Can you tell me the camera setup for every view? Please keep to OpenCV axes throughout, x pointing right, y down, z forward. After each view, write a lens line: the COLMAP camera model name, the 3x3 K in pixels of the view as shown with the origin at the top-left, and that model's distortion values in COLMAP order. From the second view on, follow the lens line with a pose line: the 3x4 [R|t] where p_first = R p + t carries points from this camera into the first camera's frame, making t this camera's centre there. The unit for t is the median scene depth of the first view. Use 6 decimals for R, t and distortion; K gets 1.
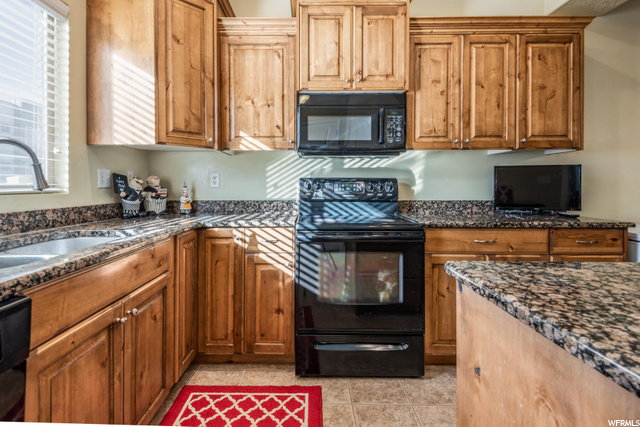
lens RADIAL K [[308.5, 0, 313.0], [0, 308.5, 189.2], [0, 0, 1]] dist [0.030019, -0.013717]
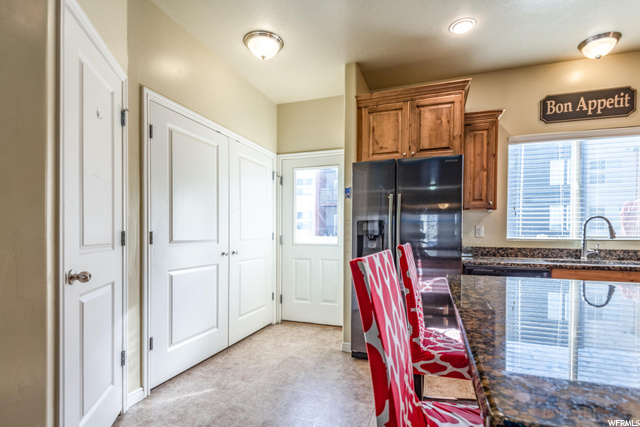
lens RADIAL K [[332.3, 0, 315.6], [0, 332.3, 238.6], [0, 0, 1]] dist [0.017075, -0.011243]
pose [[-0.332779, 0.010510, -0.942946, 1.103051], [-0.017112, 0.999706, 0.017182, -0.001562], [0.942850, 0.021853, -0.332501, -0.087220]]
